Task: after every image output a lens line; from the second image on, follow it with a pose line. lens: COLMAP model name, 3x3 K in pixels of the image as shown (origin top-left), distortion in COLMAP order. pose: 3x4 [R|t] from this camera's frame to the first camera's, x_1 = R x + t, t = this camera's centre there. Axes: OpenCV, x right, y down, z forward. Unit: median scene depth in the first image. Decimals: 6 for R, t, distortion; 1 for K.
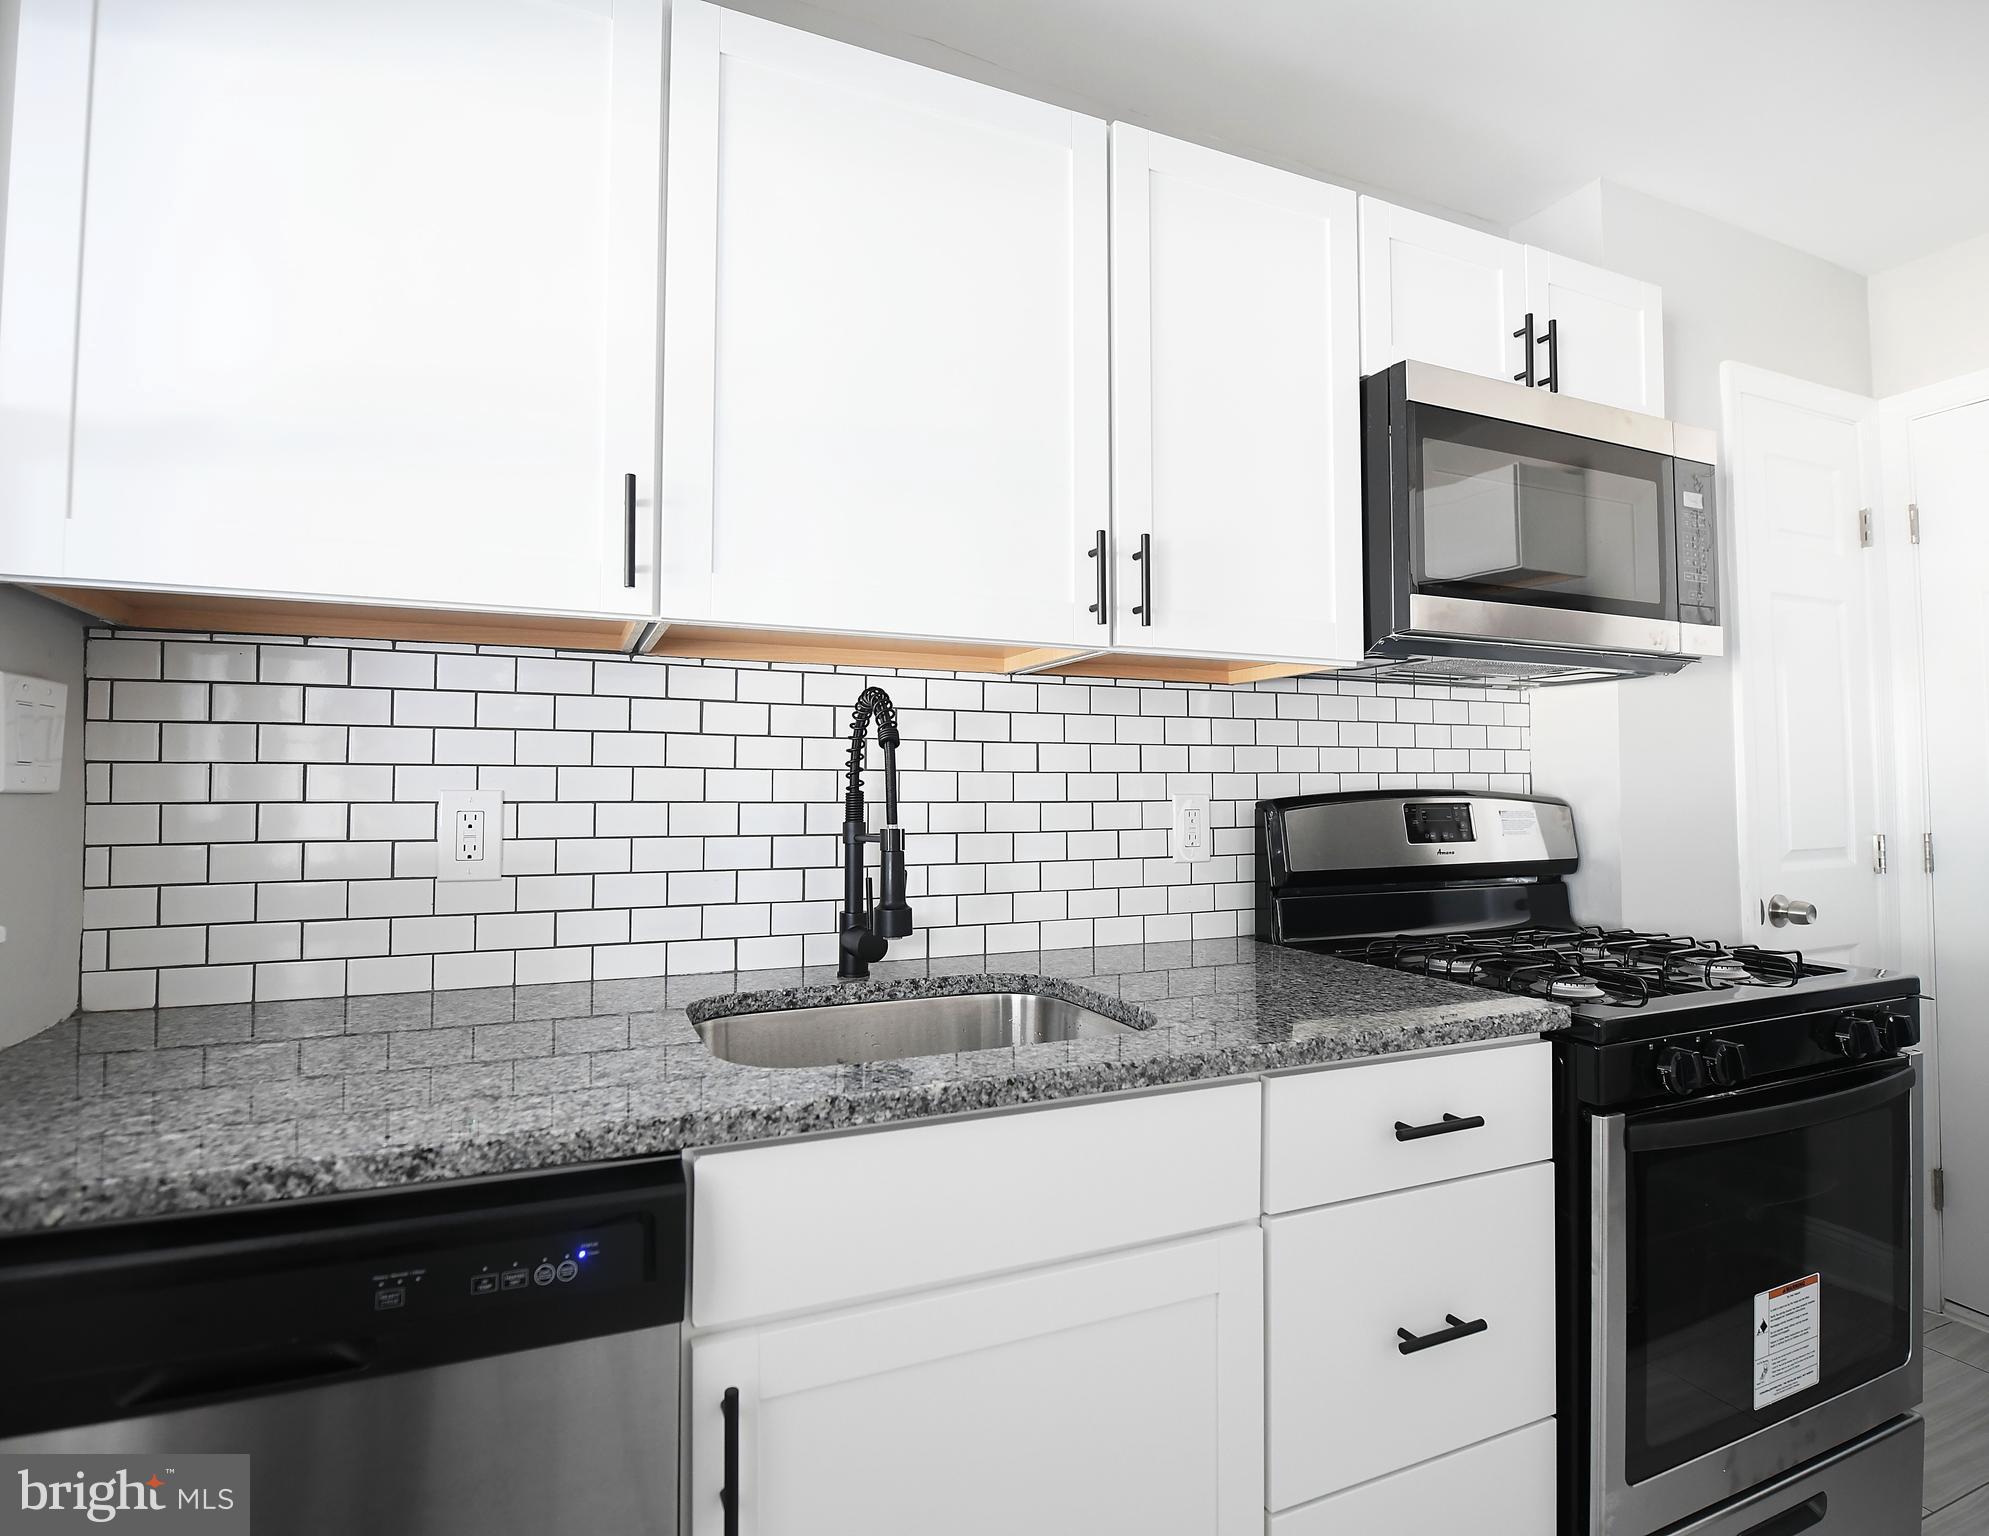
lens RADIAL K [[993.7, 0, 950.9], [0, 993.7, 753.9], [0, 0, 1]] dist [-0.012849, -0.000500]
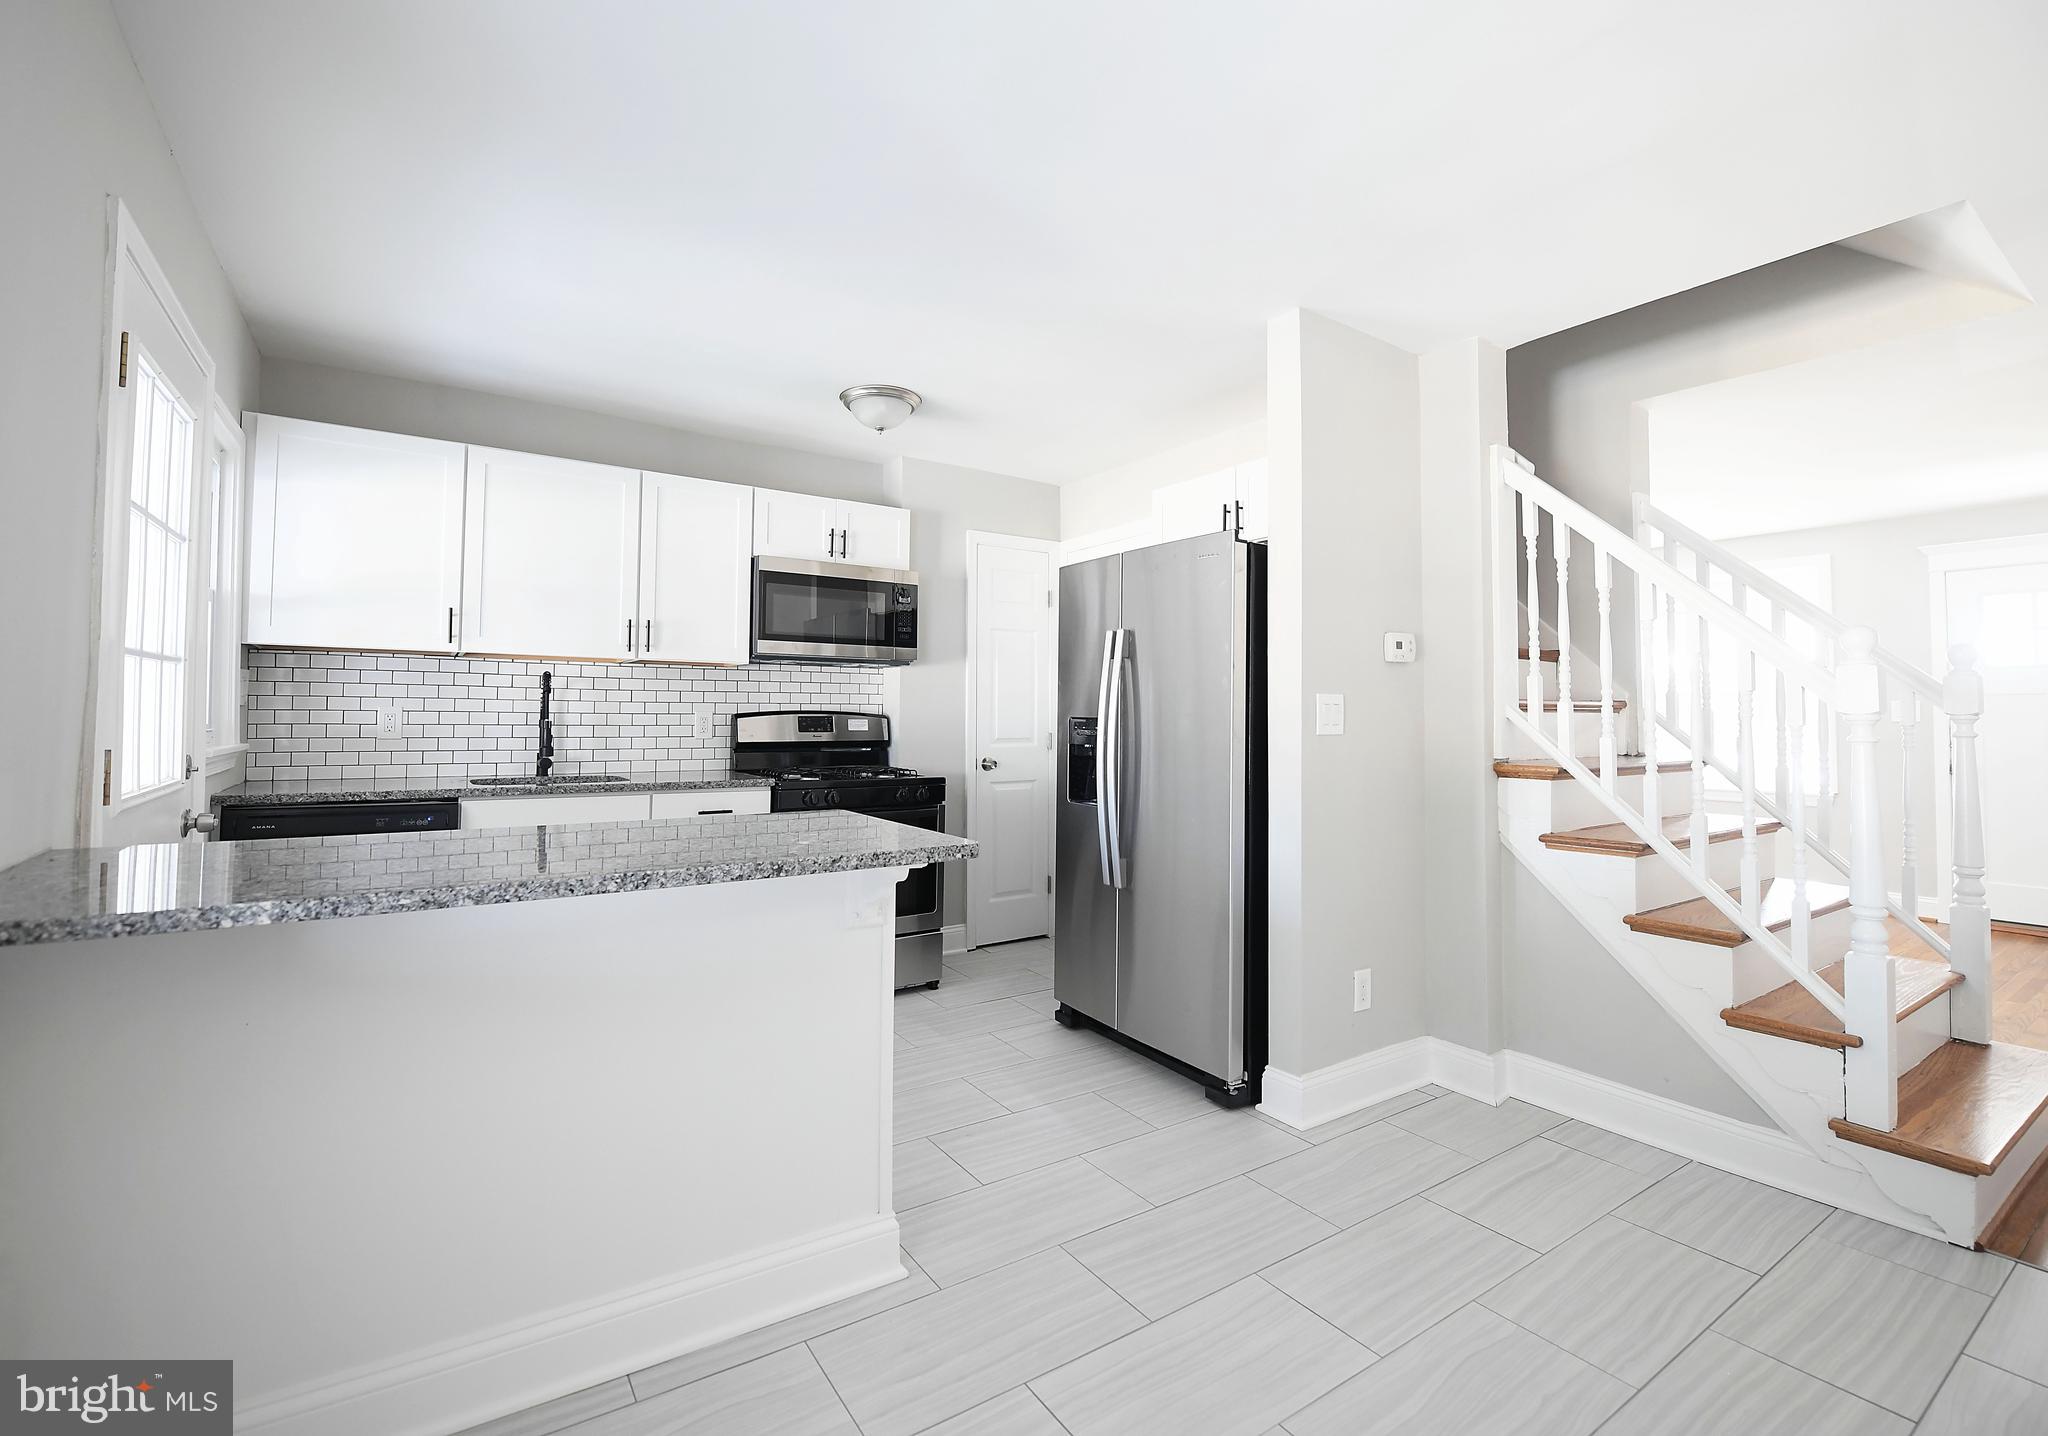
lens RADIAL K [[895.8, 0, 978.0], [0, 895.8, 679.6], [0, 0, 1]] dist [-0.007005, -0.000056]
pose [[0.984329, 0.015165, 0.175686, 0.623944], [-0.014611, 0.999883, -0.004451, -0.046012], [-0.175733, 0.001814, 0.984436, -1.572503]]
